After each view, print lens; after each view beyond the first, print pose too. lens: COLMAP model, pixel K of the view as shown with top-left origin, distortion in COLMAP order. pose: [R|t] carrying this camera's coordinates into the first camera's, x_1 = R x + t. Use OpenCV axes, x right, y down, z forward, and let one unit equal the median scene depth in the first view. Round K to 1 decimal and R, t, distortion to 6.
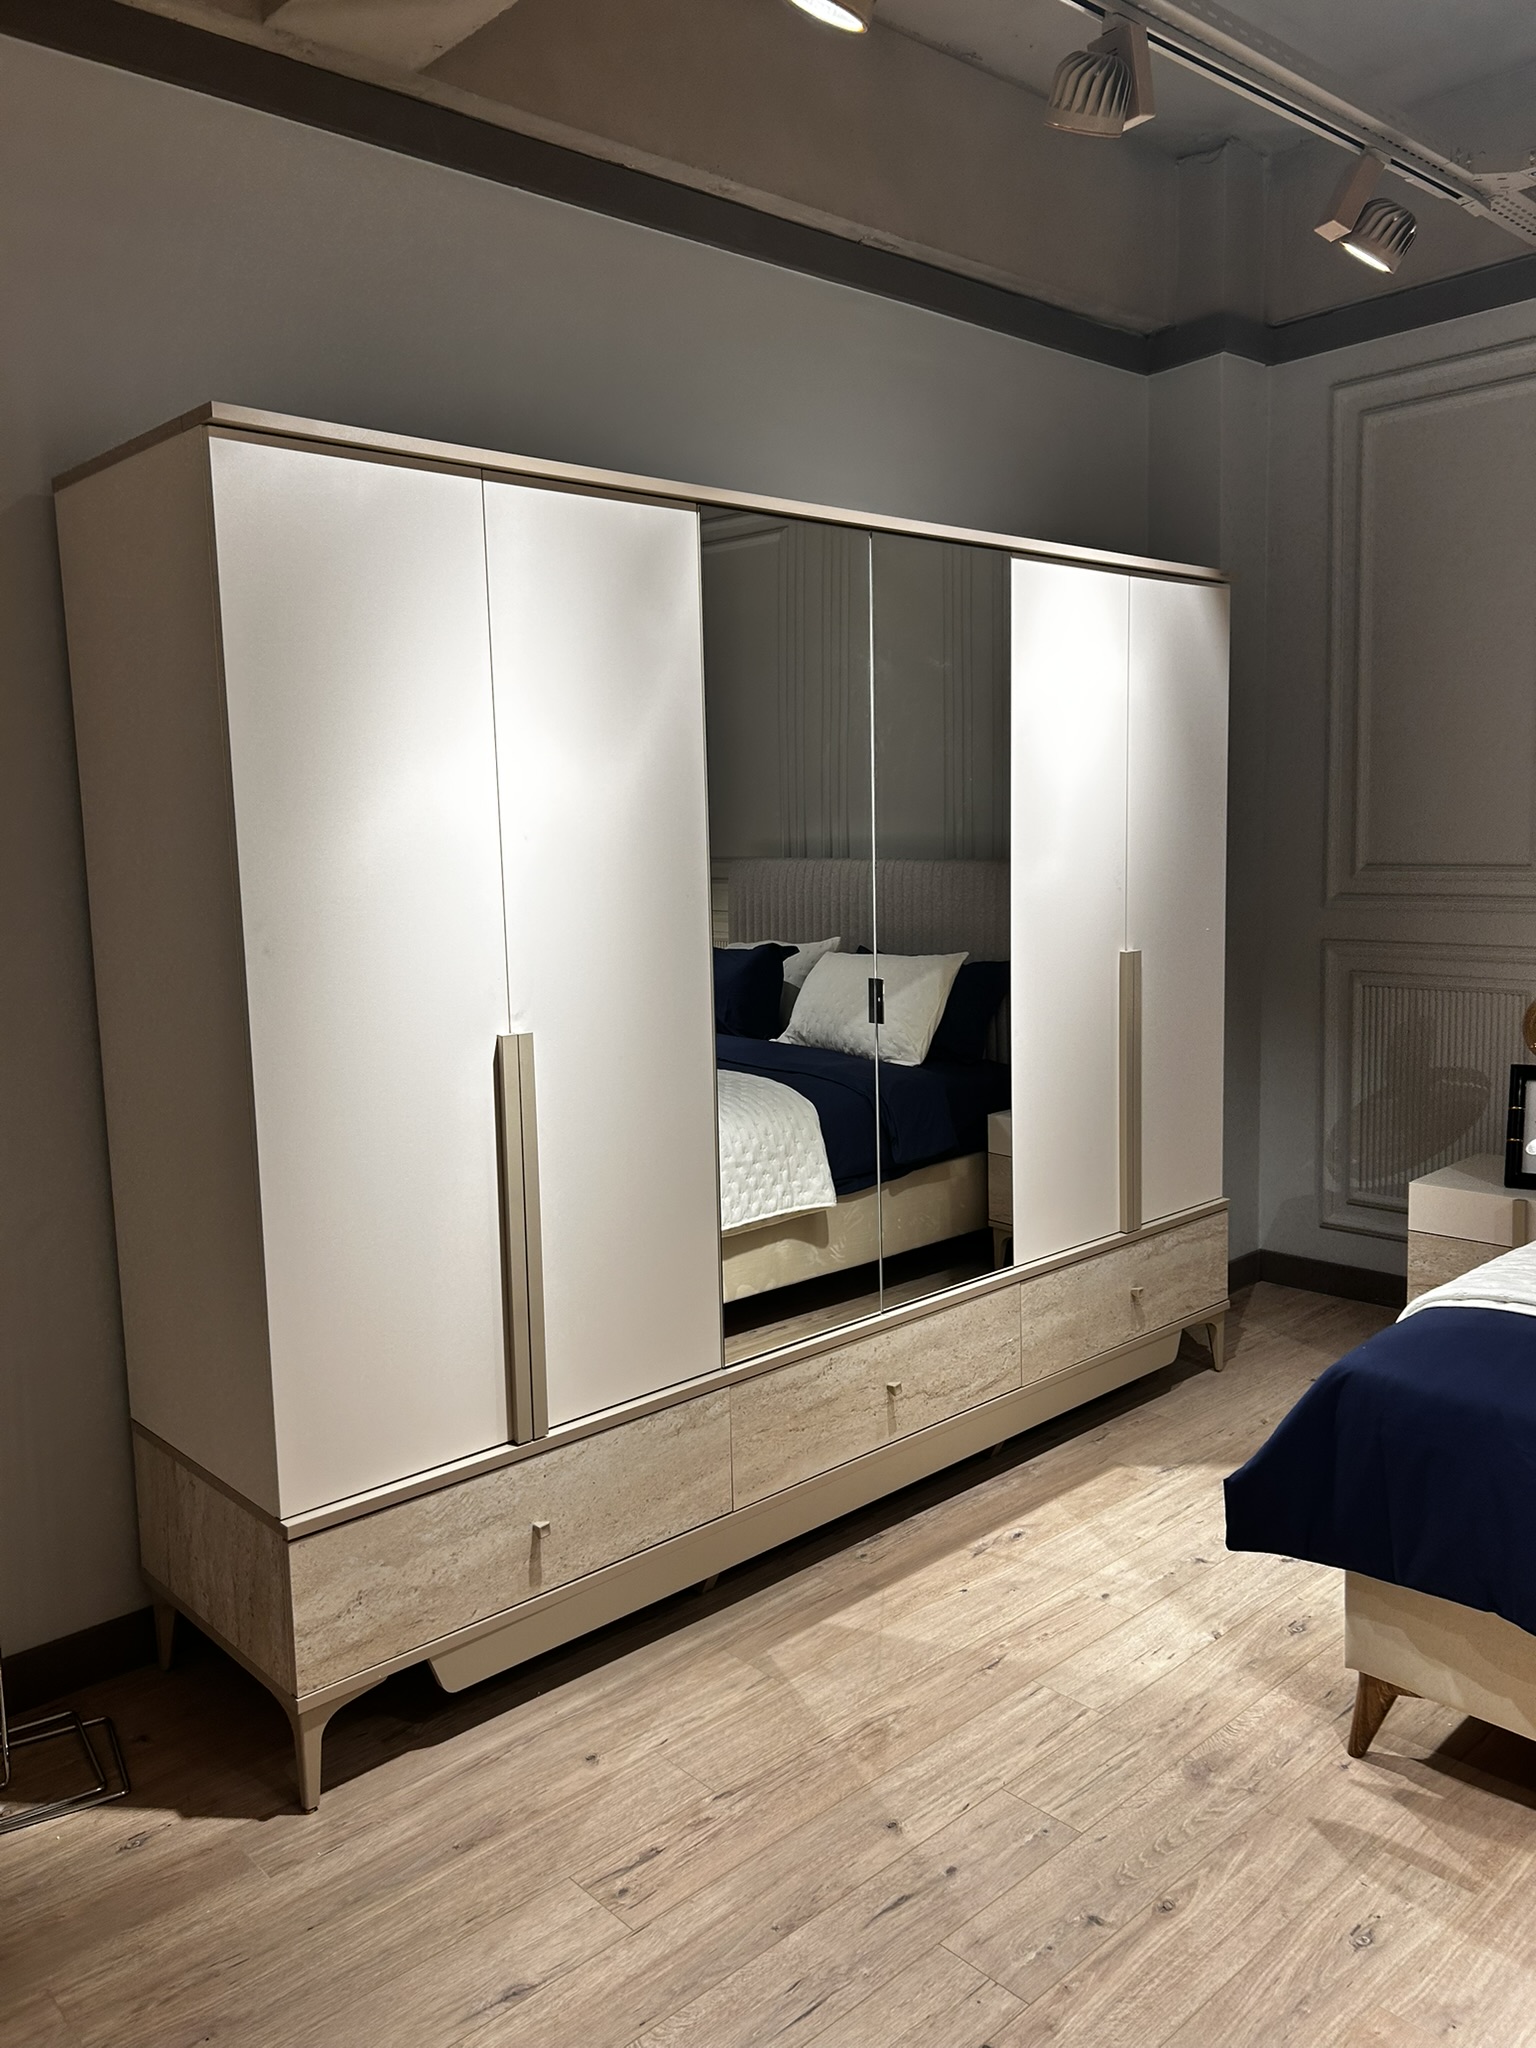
lens RADIAL K [[1552.4, 0, 749.6], [0, 1552.4, 1012.4], [0, 0, 1]] dist [0.055188, -0.061402]
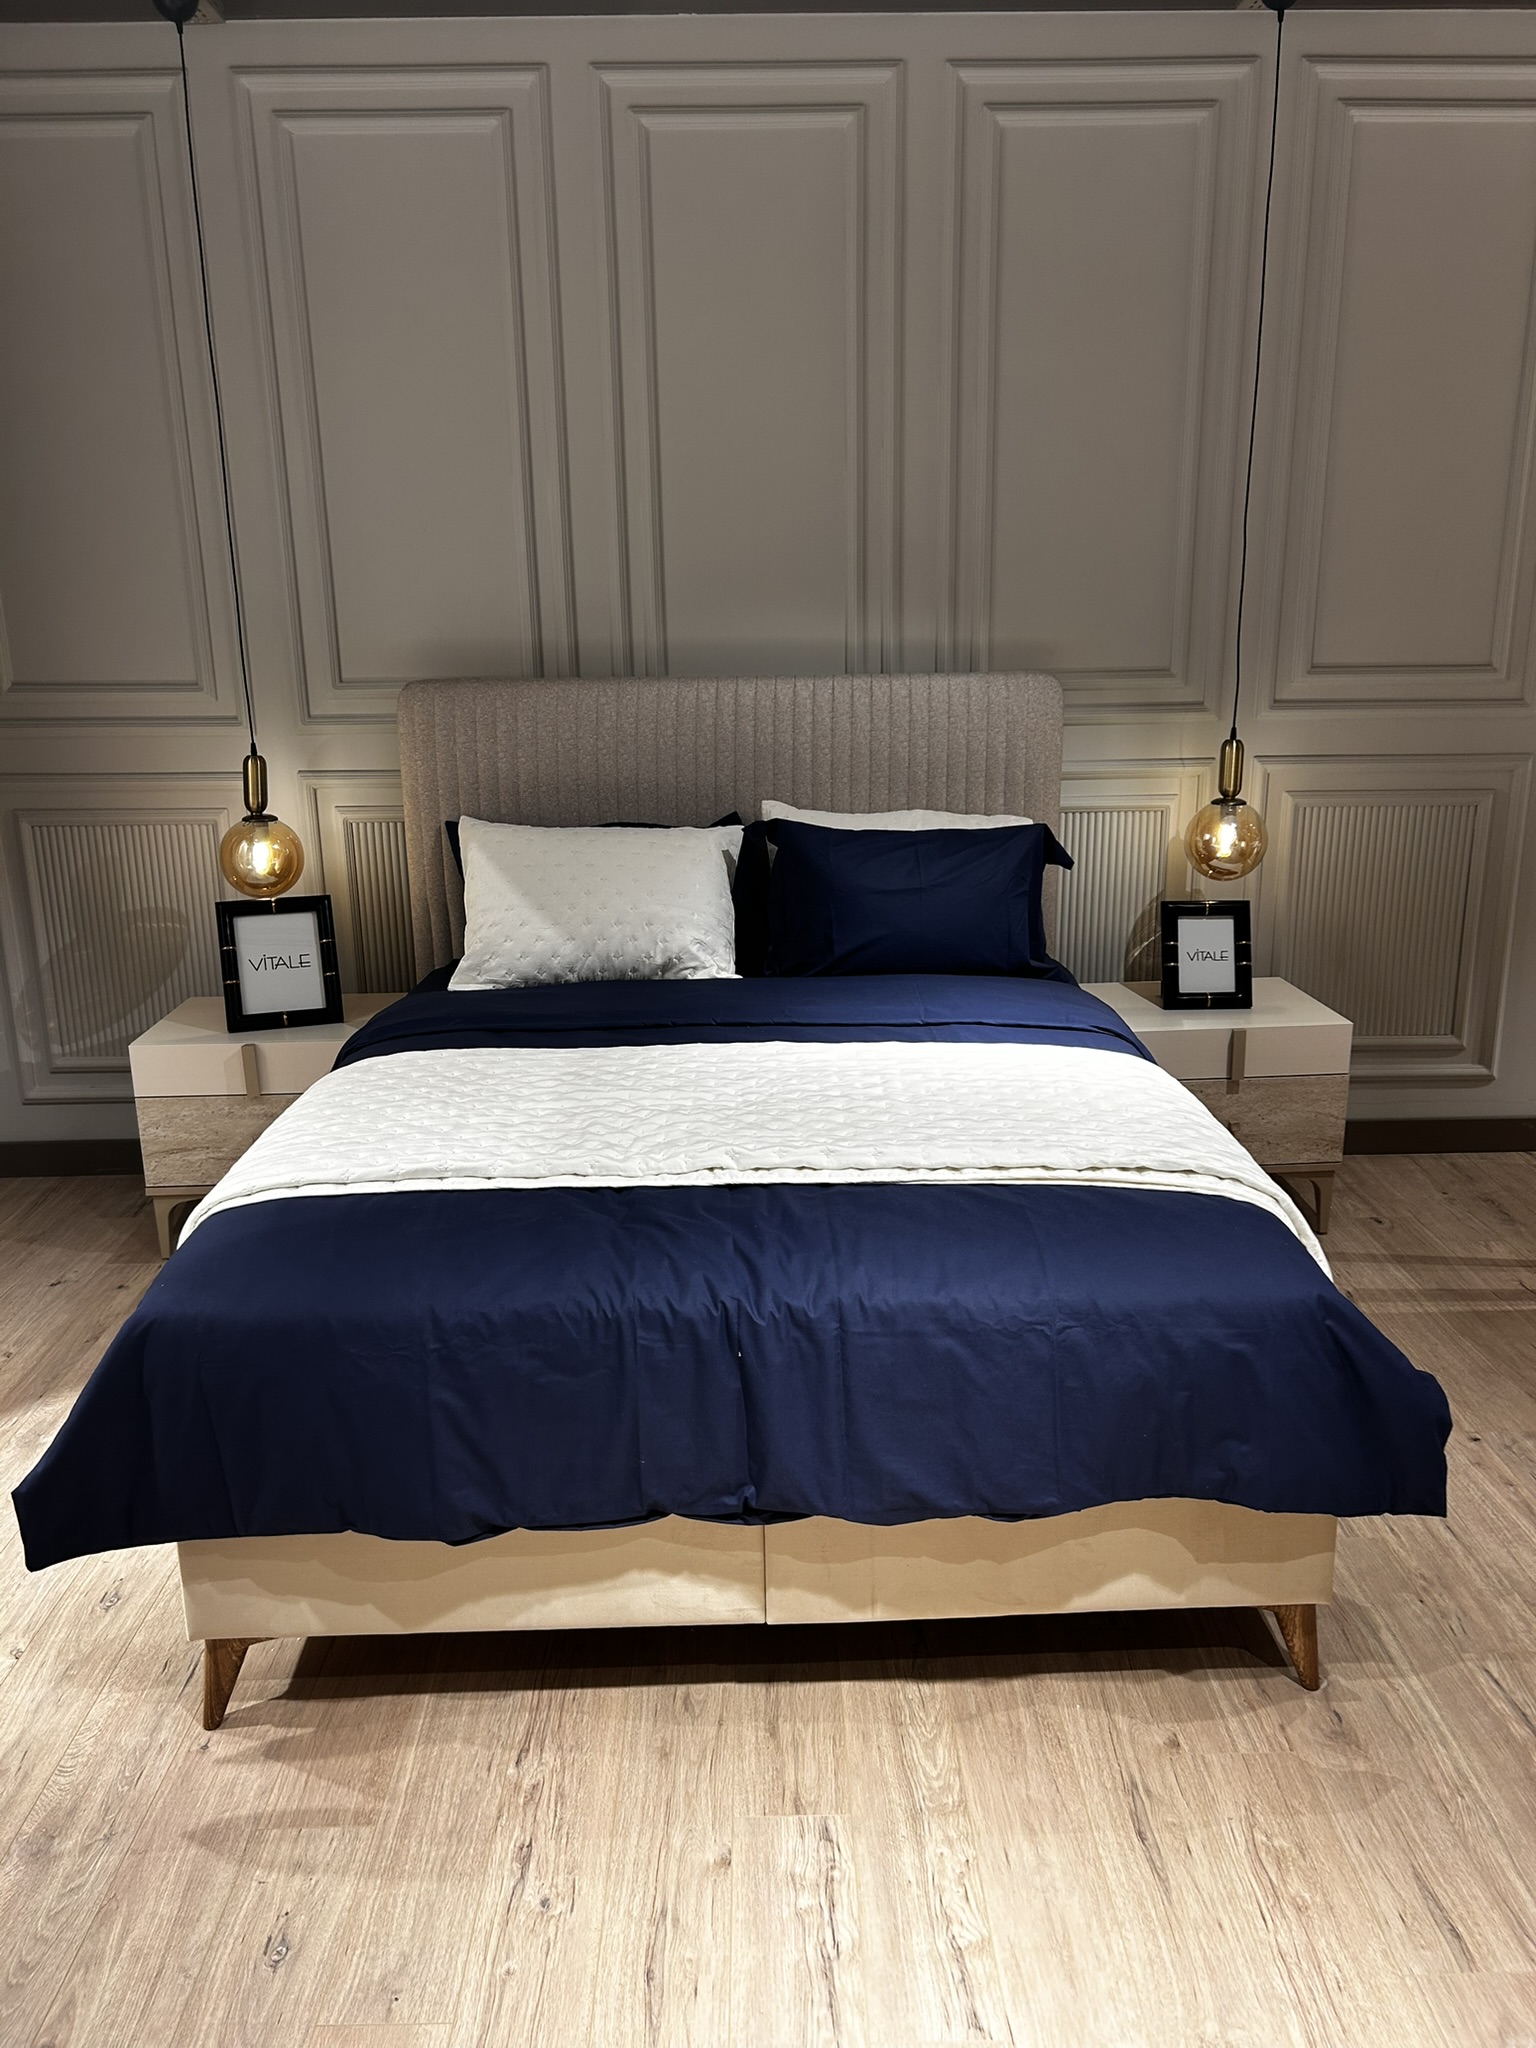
lens RADIAL K [[1552.4, 0, 776.0], [0, 1552.4, 1018.2], [0, 0, 1]] dist [0.055188, -0.061402]
pose [[0.661329, -0.176257, 0.729094, 0.021577], [0.083014, 0.983228, 0.162394, -0.034607], [-0.745488, -0.046871, 0.664869, 0.191928]]
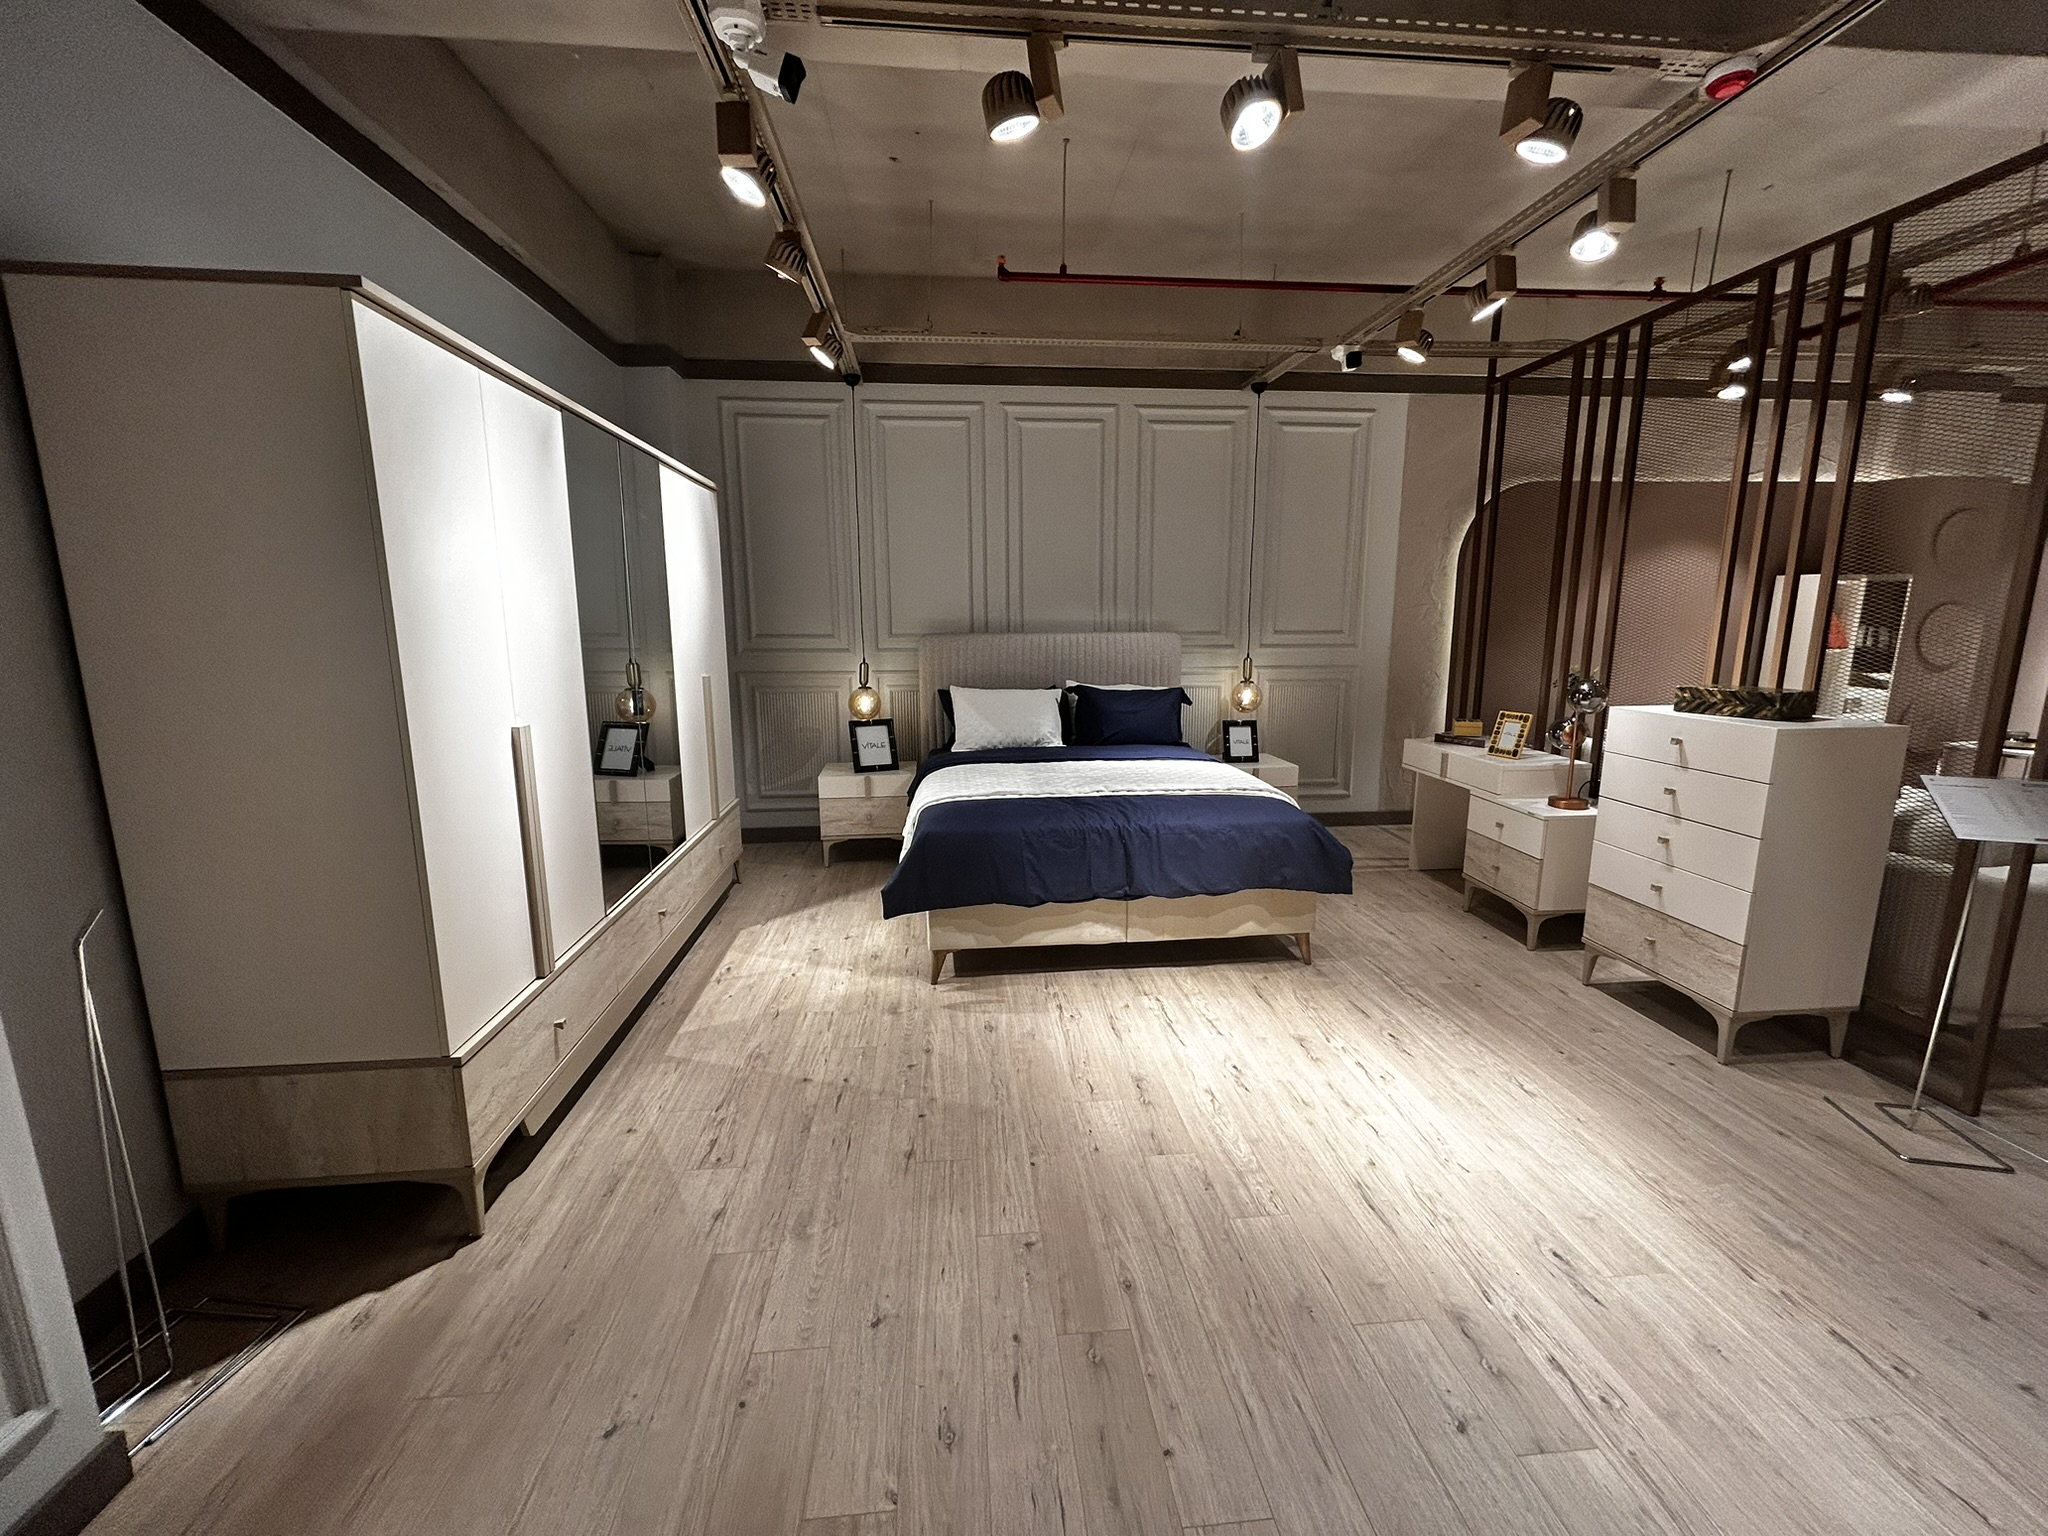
lens RADIAL K [[832.1, 0, 1023.8], [0, 832.1, 764.7], [0, 0, 1]] dist [0.002490, 0.002035]
pose [[0.602937, -0.117340, 0.789113, -0.523268], [0.083806, 0.992967, 0.083620, 0.025529], [-0.793375, 0.015715, 0.608530, 0.071040]]
